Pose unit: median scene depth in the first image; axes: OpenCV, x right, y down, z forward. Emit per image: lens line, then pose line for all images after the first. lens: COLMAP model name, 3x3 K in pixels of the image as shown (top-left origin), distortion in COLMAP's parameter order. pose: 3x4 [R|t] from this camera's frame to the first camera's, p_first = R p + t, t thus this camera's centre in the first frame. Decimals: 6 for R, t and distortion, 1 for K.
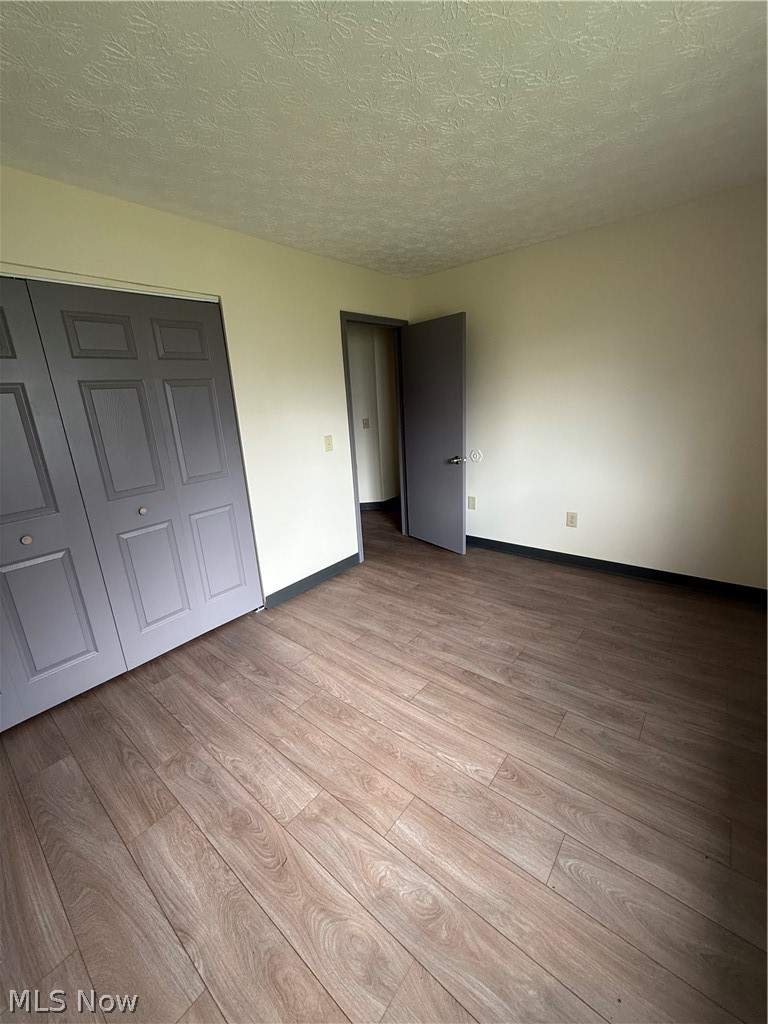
lens RADIAL K [[408.3, 0, 382.5], [0, 408.3, 507.4], [0, 0, 1]] dist [-0.001539, -0.000299]
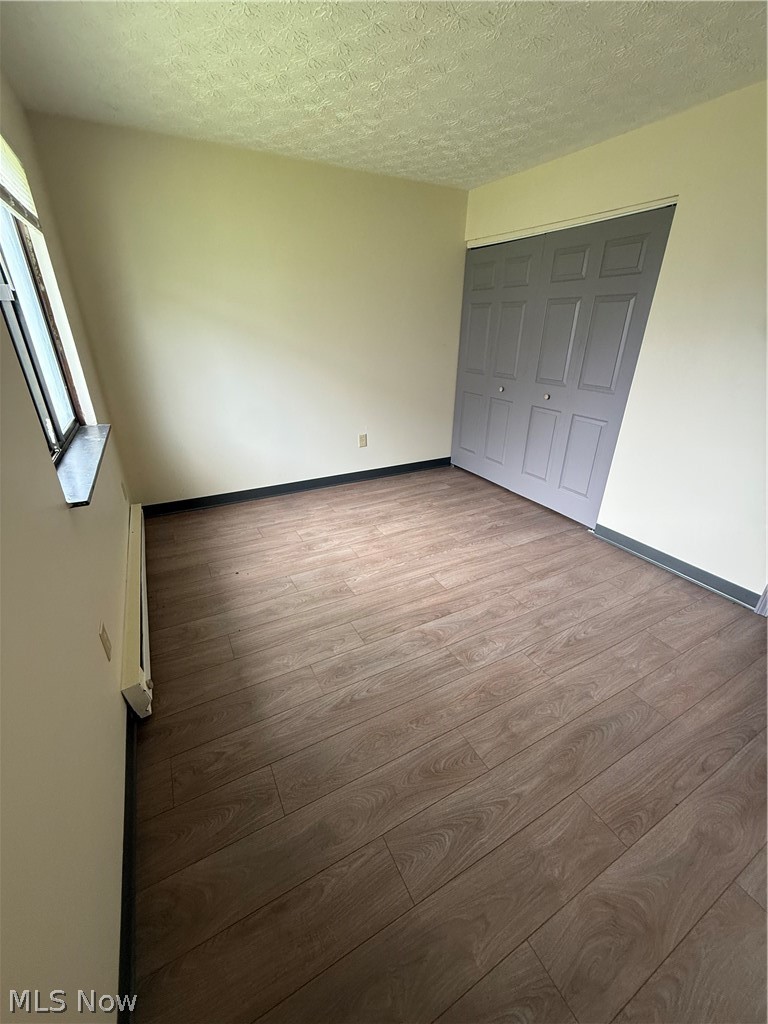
lens RADIAL K [[408.3, 0, 382.5], [0, 408.3, 507.4], [0, 0, 1]] dist [-0.001539, -0.000299]
pose [[-0.377367, 0.432844, -0.818682, 1.042301], [-0.229745, 0.812649, 0.535554, -0.334861], [0.897113, 0.390189, -0.207224, 1.014885]]
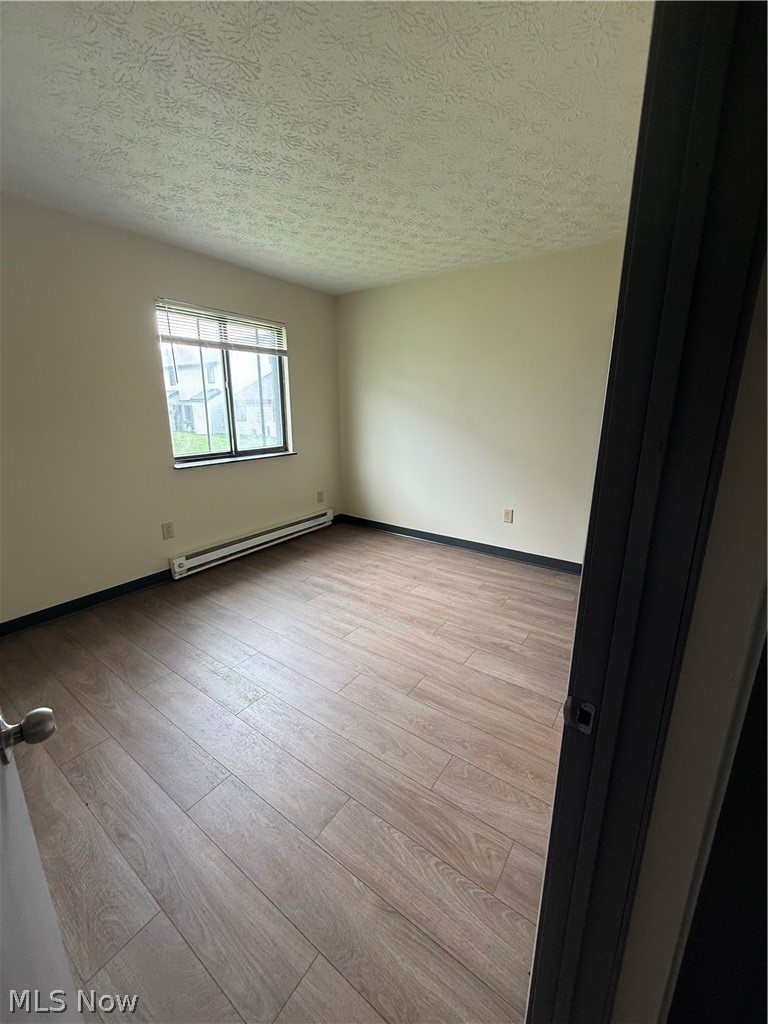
lens RADIAL K [[408.3, 0, 382.5], [0, 408.3, 507.4], [0, 0, 1]] dist [-0.001539, -0.000299]
pose [[-0.995762, 0.071043, -0.058401, 0.044432], [0.033025, 0.868893, 0.493898, -0.473477], [0.085833, 0.489876, -0.867557, 1.881140]]
